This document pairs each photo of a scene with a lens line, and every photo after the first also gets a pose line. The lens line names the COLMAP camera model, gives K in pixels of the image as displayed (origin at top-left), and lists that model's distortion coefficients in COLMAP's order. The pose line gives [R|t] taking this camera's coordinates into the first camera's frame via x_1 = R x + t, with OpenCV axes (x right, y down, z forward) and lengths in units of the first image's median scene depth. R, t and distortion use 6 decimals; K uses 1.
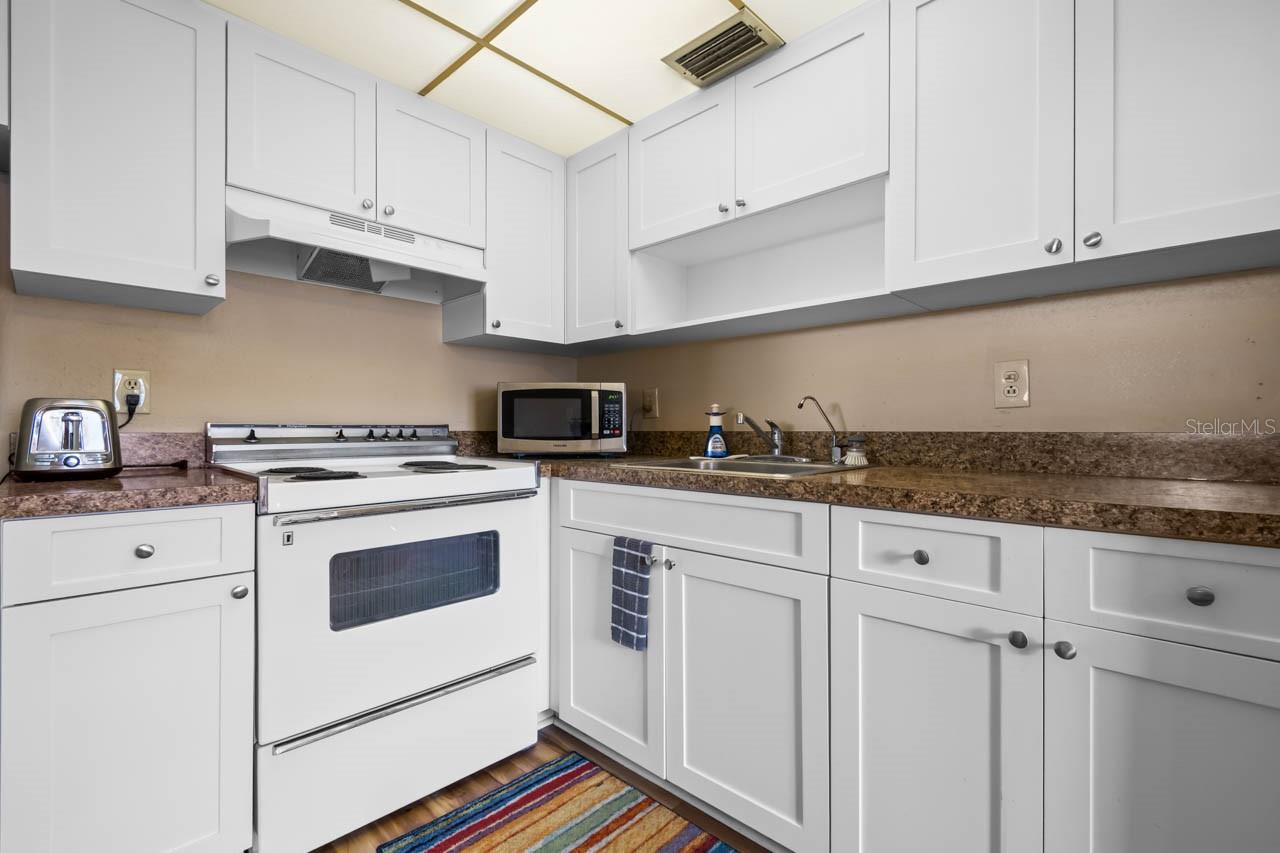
lens RADIAL K [[564.2, 0, 640.0], [0, 564.2, 426.5], [0, 0, 1]] dist [0.002130, -0.000294]
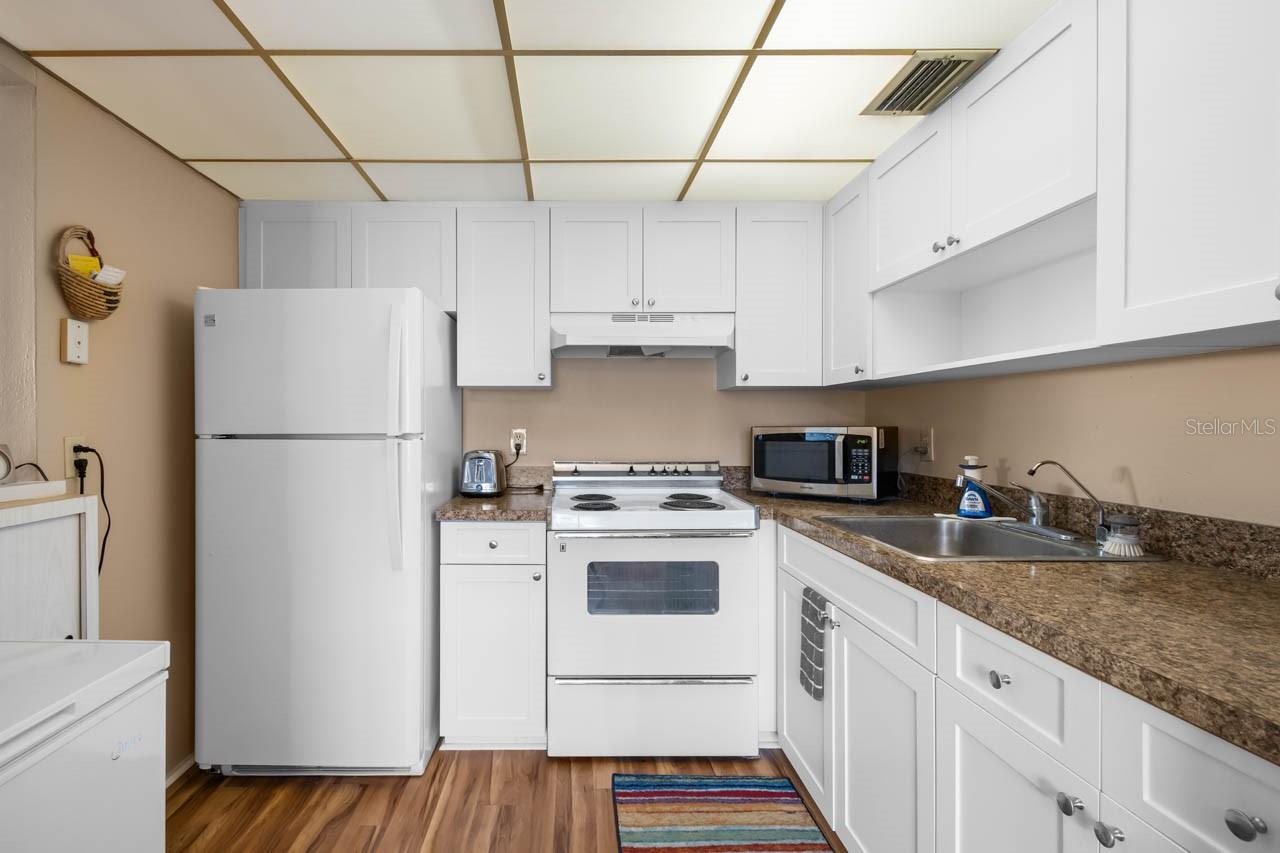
lens RADIAL K [[590.1, 0, 575.8], [0, 590.1, 423.8], [0, 0, 1]] dist [-0.001137, -0.000448]
pose [[0.698708, -0.001557, -0.715405, 0.442696], [0.002355, 0.999997, 0.000124, -0.111333], [0.715403, -0.001771, 0.698710, -0.083183]]
